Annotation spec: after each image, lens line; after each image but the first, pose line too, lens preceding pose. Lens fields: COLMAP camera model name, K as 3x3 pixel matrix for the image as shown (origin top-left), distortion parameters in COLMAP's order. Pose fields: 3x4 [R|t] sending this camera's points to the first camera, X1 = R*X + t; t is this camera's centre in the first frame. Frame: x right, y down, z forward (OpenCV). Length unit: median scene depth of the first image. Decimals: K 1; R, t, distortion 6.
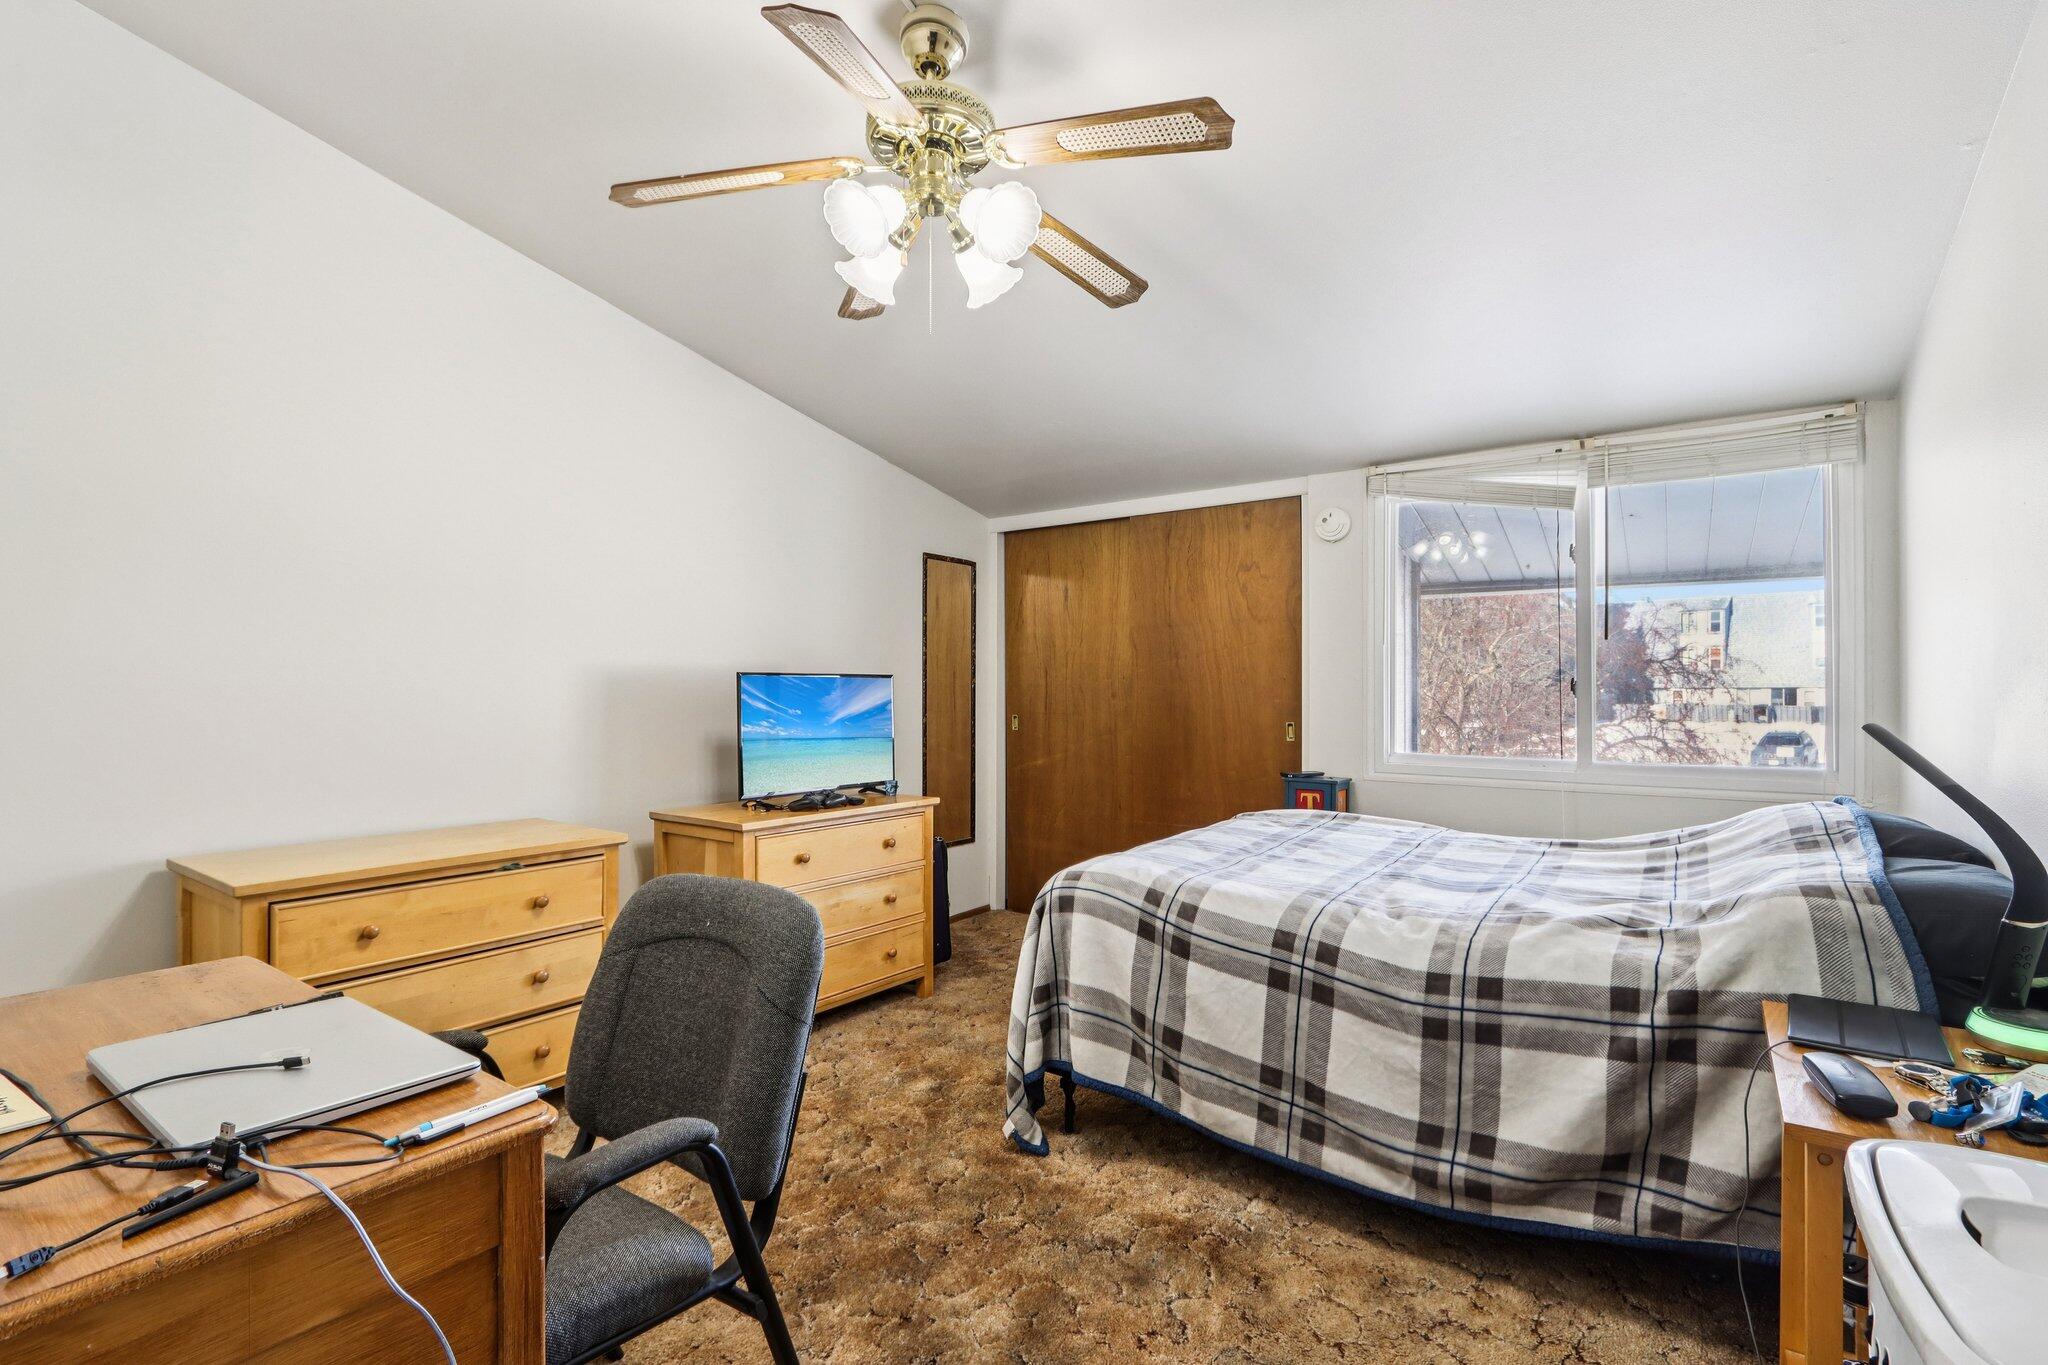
lens RADIAL K [[957.1, 0, 1026.4], [0, 957.1, 690.4], [0, 0, 1]] dist [-0.003706, 0.000040]
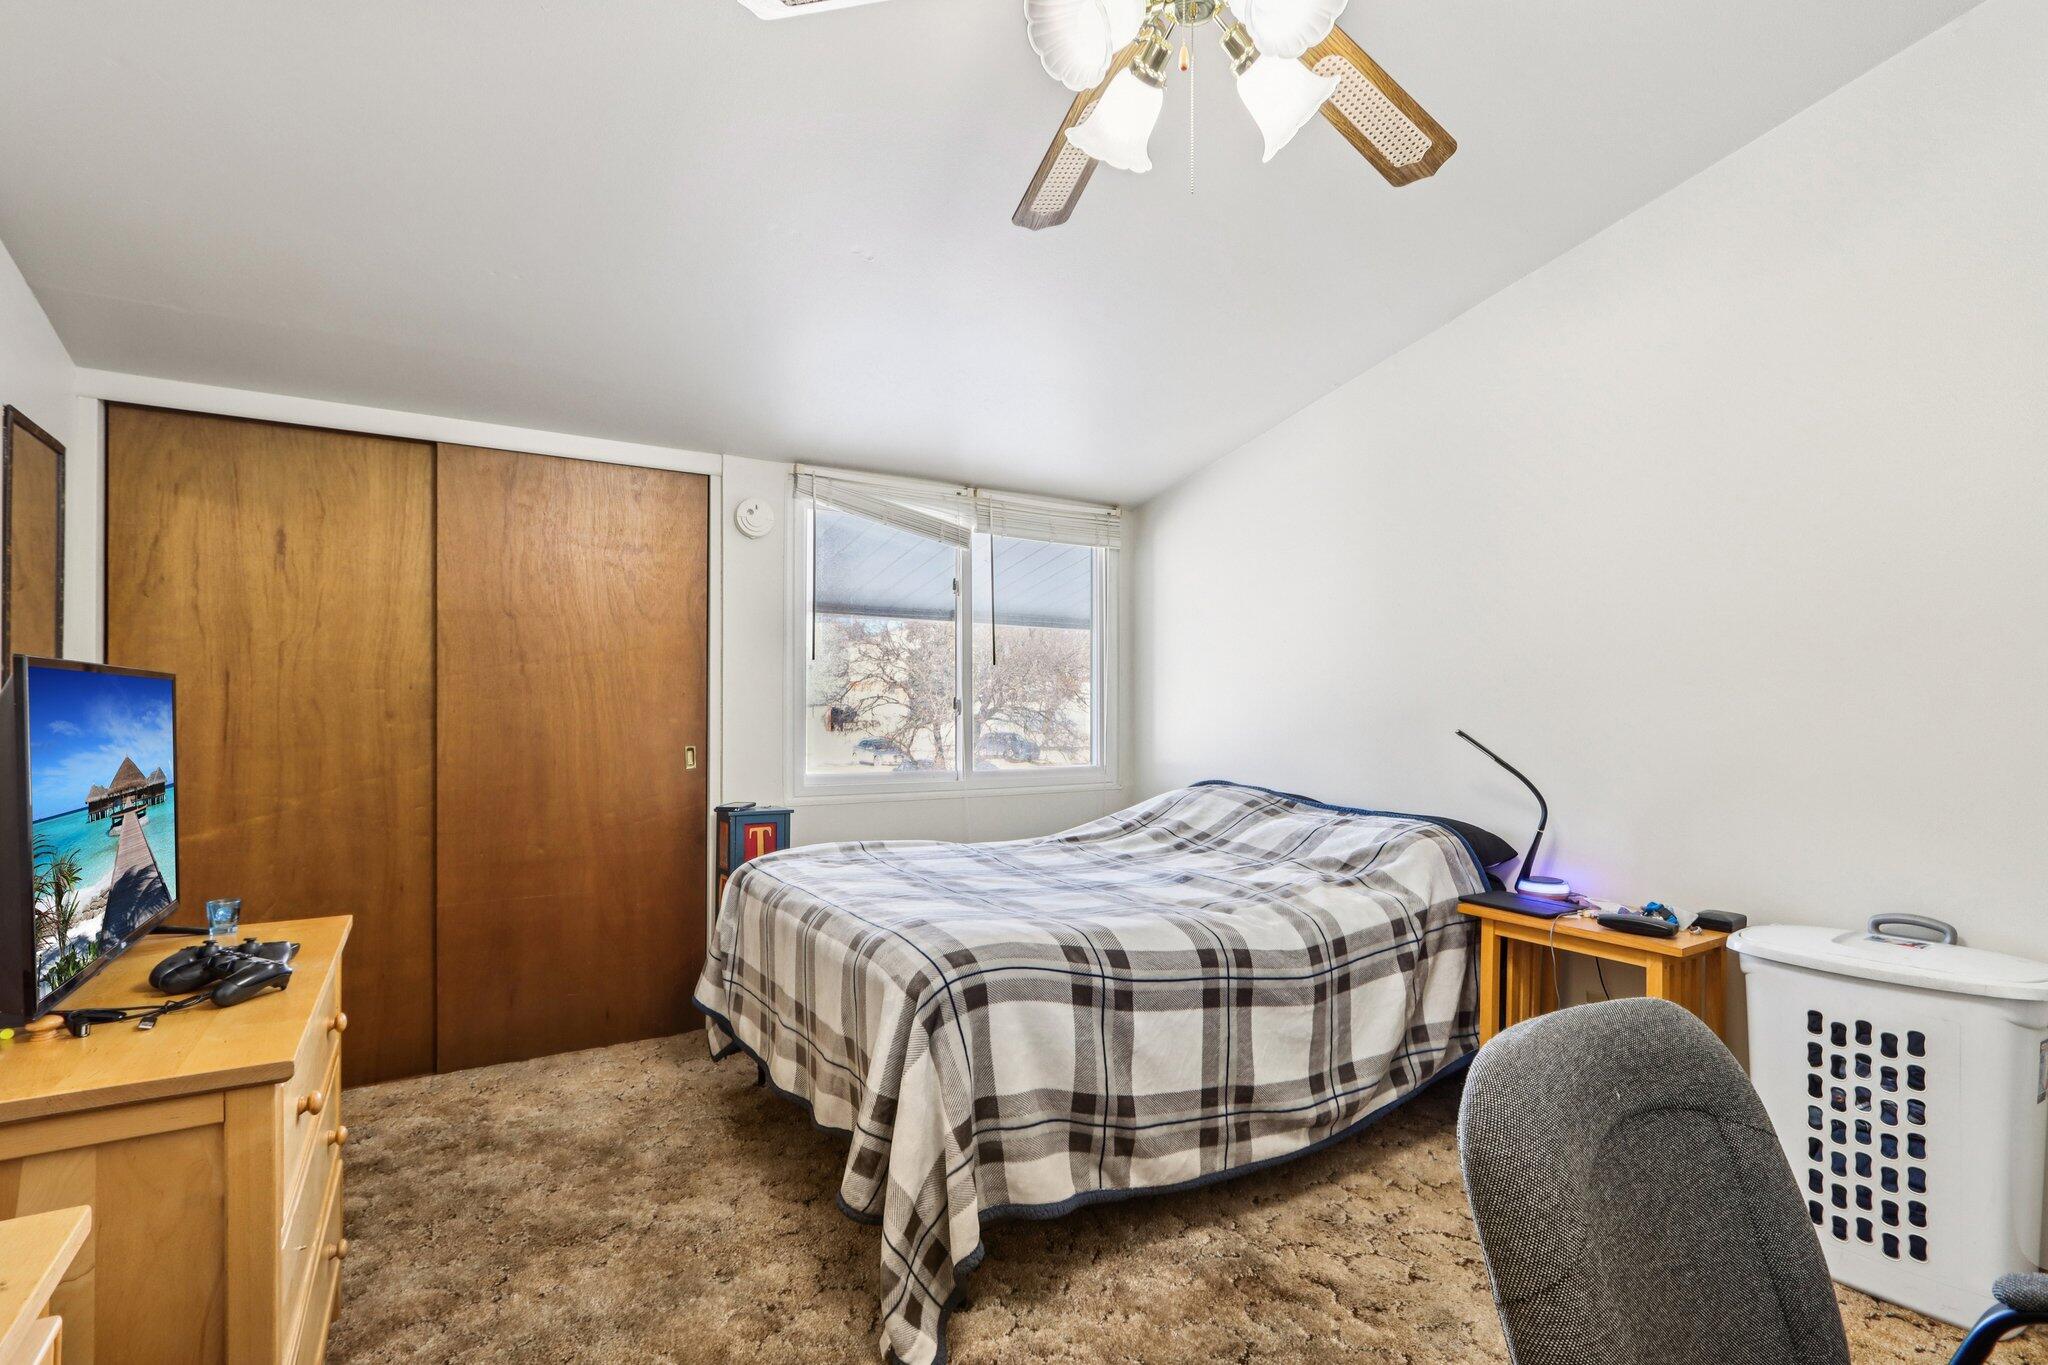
lens RADIAL K [[965.6, 0, 1025.5], [0, 965.6, 712.1], [0, 0, 1]] dist [-0.004197, -0.000045]
pose [[0.375873, -0.002793, 0.926667, -0.704181], [-0.001995, 0.999991, 0.003823, 0.000565], [-0.926669, -0.003286, 0.375864, 0.761611]]
